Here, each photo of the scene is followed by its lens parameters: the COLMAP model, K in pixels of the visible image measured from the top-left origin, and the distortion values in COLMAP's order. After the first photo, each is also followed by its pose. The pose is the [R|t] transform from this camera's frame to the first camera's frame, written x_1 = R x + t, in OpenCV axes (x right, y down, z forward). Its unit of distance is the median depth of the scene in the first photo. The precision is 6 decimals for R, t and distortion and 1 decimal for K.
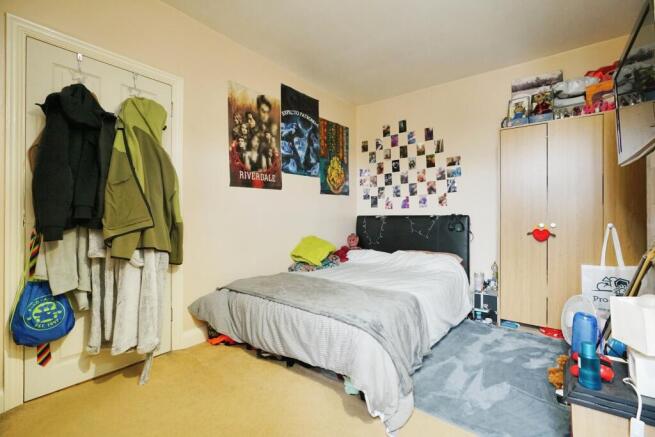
lens RADIAL K [[298.3, 0, 327.3], [0, 298.3, 218.8], [0, 0, 1]] dist [0.002275, -0.000740]
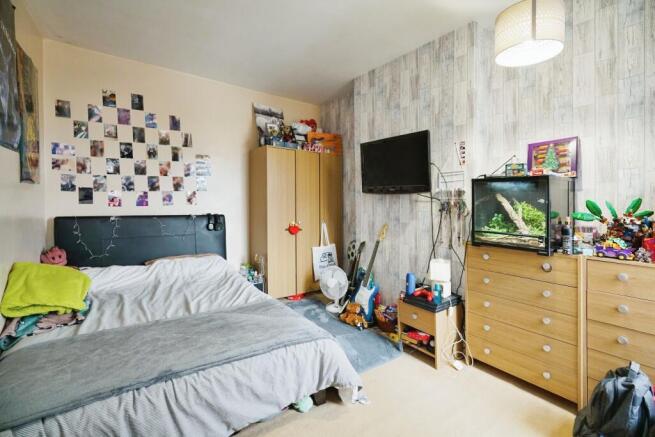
lens RADIAL K [[298.3, 0, 338.4], [0, 298.3, 205.1], [0, 0, 1]] dist [0.002275, -0.000740]
pose [[0.267408, -0.004750, 0.963572, -0.372801], [-0.007529, 0.999947, 0.007019, -0.048024], [-0.963554, -0.009132, 0.267358, 0.279509]]
